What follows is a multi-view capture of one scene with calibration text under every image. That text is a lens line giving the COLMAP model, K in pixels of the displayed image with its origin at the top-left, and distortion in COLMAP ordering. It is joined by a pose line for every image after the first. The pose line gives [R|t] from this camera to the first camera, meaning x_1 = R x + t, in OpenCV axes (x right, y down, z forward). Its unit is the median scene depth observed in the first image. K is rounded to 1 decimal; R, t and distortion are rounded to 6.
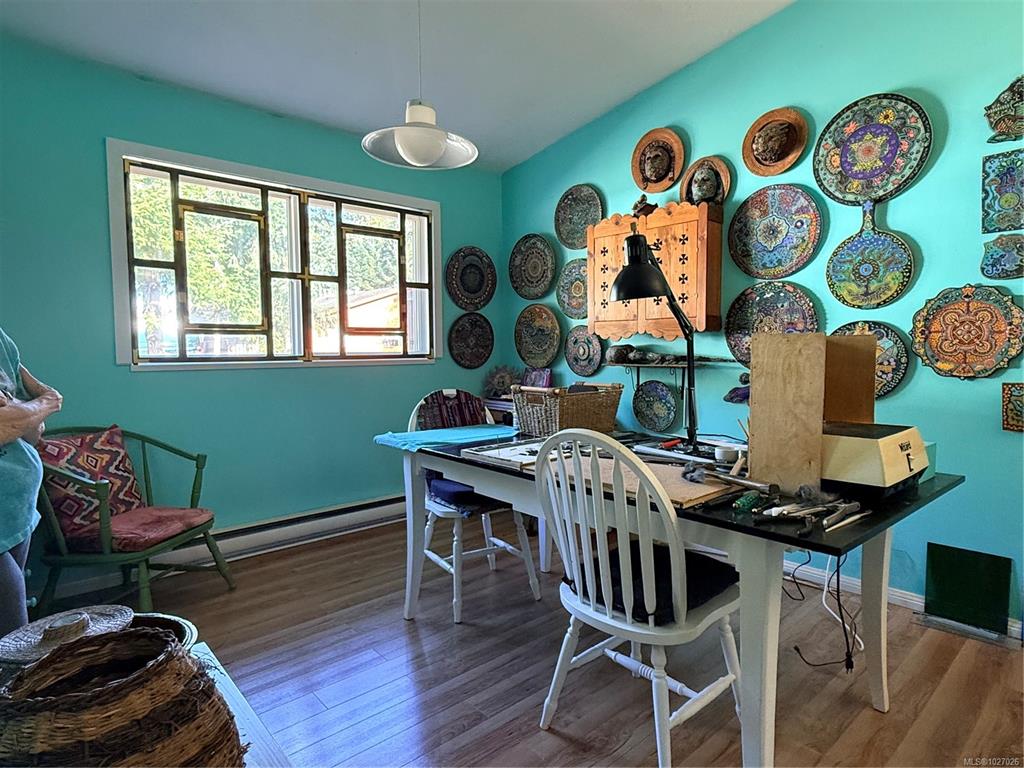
lens RADIAL K [[578.4, 0, 514.3], [0, 578.4, 384.7], [0, 0, 1]] dist [-0.004705, -0.003499]
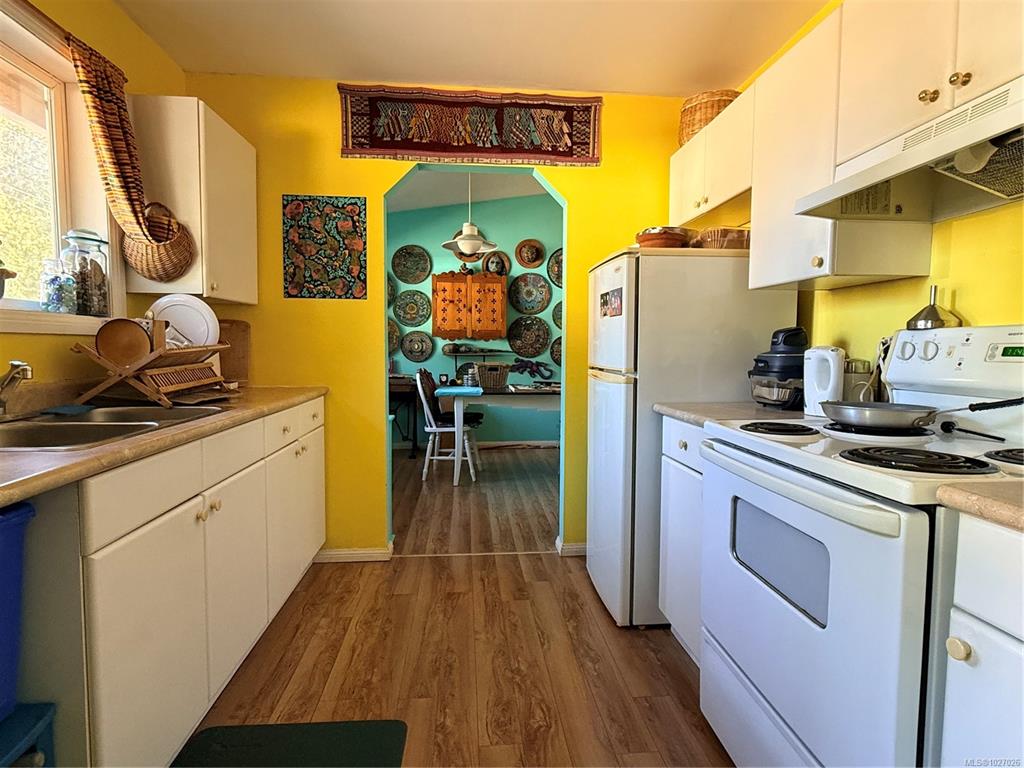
lens RADIAL K [[548.2, 0, 511.4], [0, 548.2, 380.0], [0, 0, 1]] dist [-0.000951, 0.000983]
pose [[0.579997, -0.050547, 0.813049, -1.238045], [0.039058, 0.998651, 0.034224, -0.007340], [-0.813682, 0.011906, 0.581189, -0.154893]]
